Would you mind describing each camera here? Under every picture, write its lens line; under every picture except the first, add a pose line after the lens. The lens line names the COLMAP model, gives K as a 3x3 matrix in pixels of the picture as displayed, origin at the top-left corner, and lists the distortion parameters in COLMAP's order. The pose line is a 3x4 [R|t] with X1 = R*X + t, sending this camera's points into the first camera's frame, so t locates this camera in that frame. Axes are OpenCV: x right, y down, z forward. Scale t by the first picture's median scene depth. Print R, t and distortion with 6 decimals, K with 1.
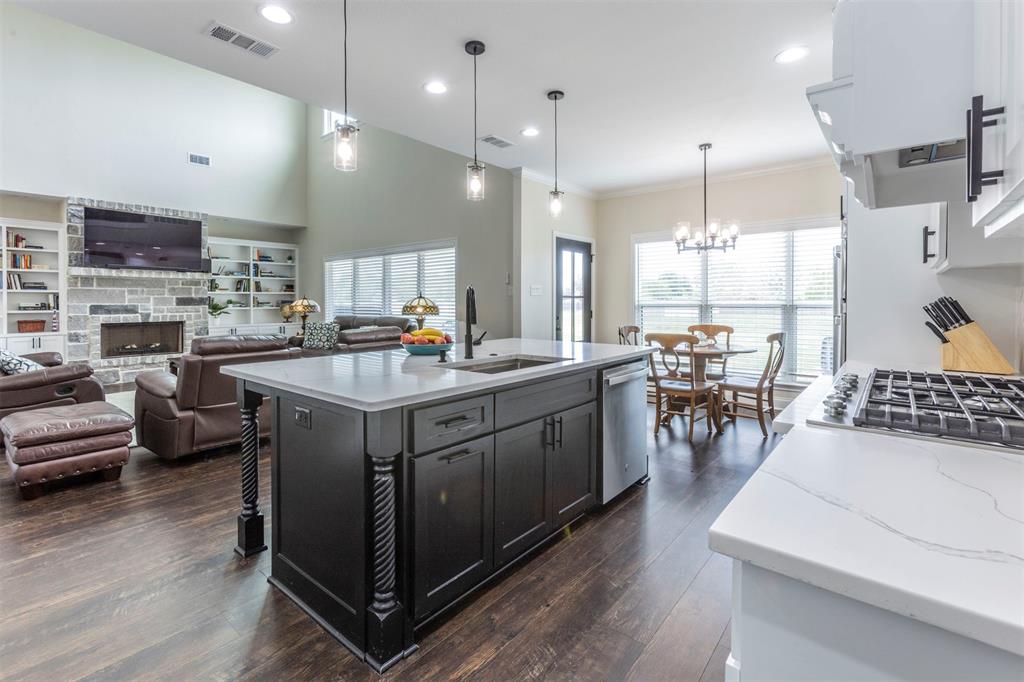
lens RADIAL K [[460.6, 0, 507.9], [0, 460.6, 310.4], [0, 0, 1]] dist [0.000667, 0.000198]
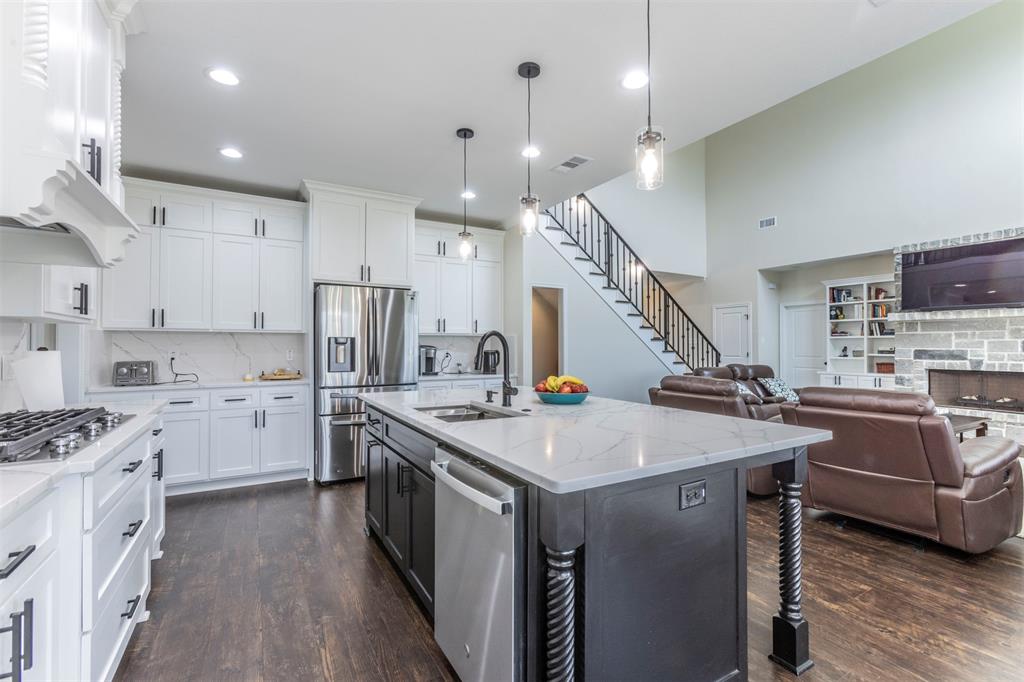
lens RADIAL K [[448.6, 0, 512.0], [0, 448.6, 341.0], [0, 0, 1]] dist [0.013133, 0.000427]
pose [[-0.335683, -0.008064, -0.941940, 0.305532], [-0.017340, 0.999847, -0.002380, -0.012769], [0.941815, 0.015535, -0.335772, 0.495719]]
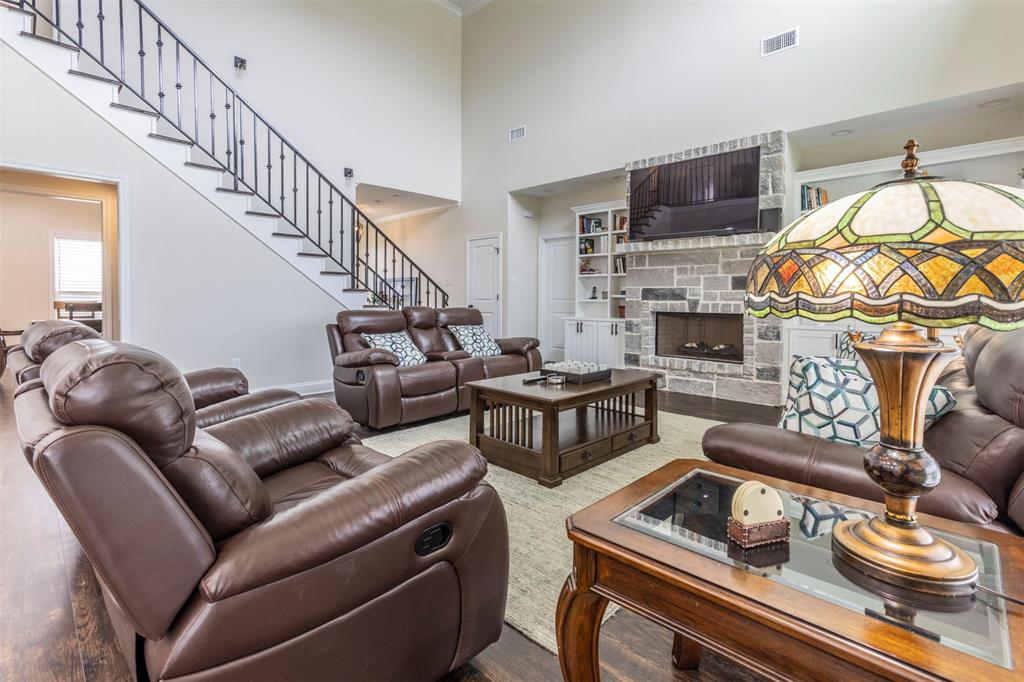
lens RADIAL K [[479.5, 0, 506.8], [0, 479.5, 304.9], [0, 0, 1]] dist [-0.000673, -0.000119]
pose [[-0.077455, 0.022925, -0.996732, -0.028777], [-0.022084, 0.999451, 0.024704, 0.001699], [0.996751, 0.023925, -0.076906, 0.804669]]
